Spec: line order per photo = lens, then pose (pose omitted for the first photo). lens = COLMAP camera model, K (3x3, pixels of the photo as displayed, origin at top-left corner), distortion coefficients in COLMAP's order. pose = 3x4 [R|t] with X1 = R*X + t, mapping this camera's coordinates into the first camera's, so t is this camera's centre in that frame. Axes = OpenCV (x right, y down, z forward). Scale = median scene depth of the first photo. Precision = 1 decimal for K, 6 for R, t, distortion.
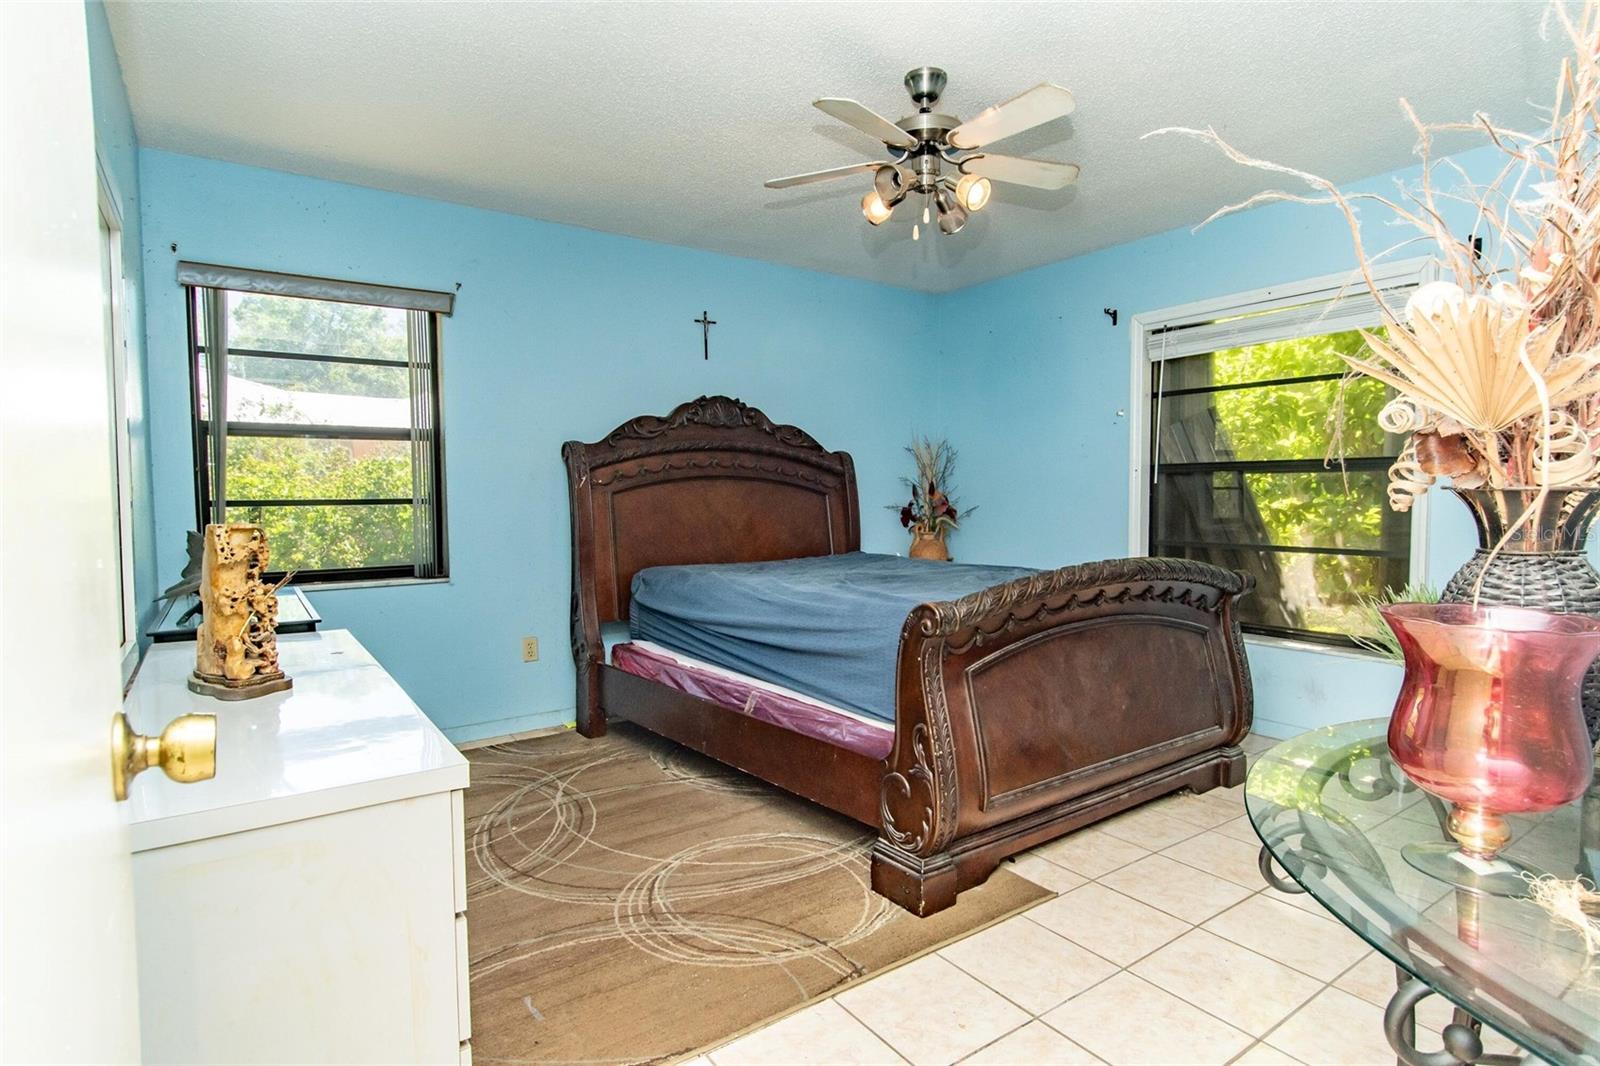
lens RADIAL K [[831.7, 0, 800.1], [0, 831.7, 528.4], [0, 0, 1]] dist [0.003970, -0.000121]
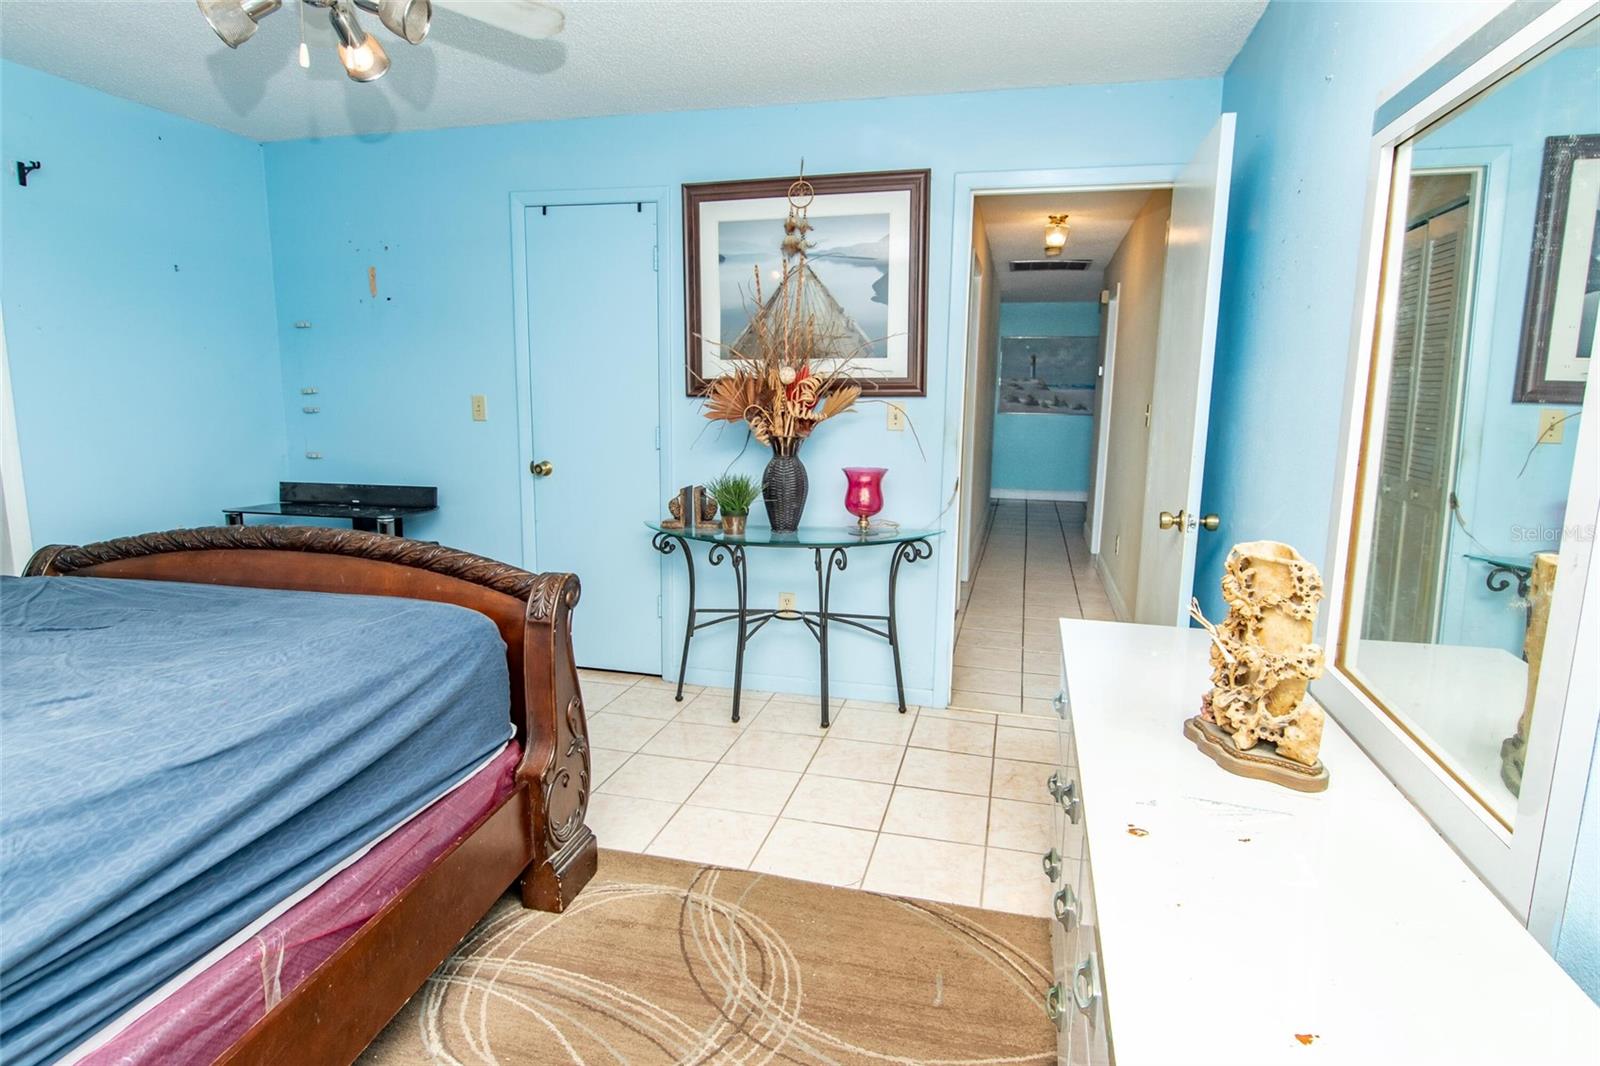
lens RADIAL K [[853.3, 0, 798.4], [0, 853.3, 526.8], [0, 0, 1]] dist [0.006262, -0.025597]
pose [[-0.643734, -0.129602, 0.754195, -0.757822], [0.028732, 0.980766, 0.193060, -0.151873], [-0.764710, 0.145949, -0.627629, 1.397538]]
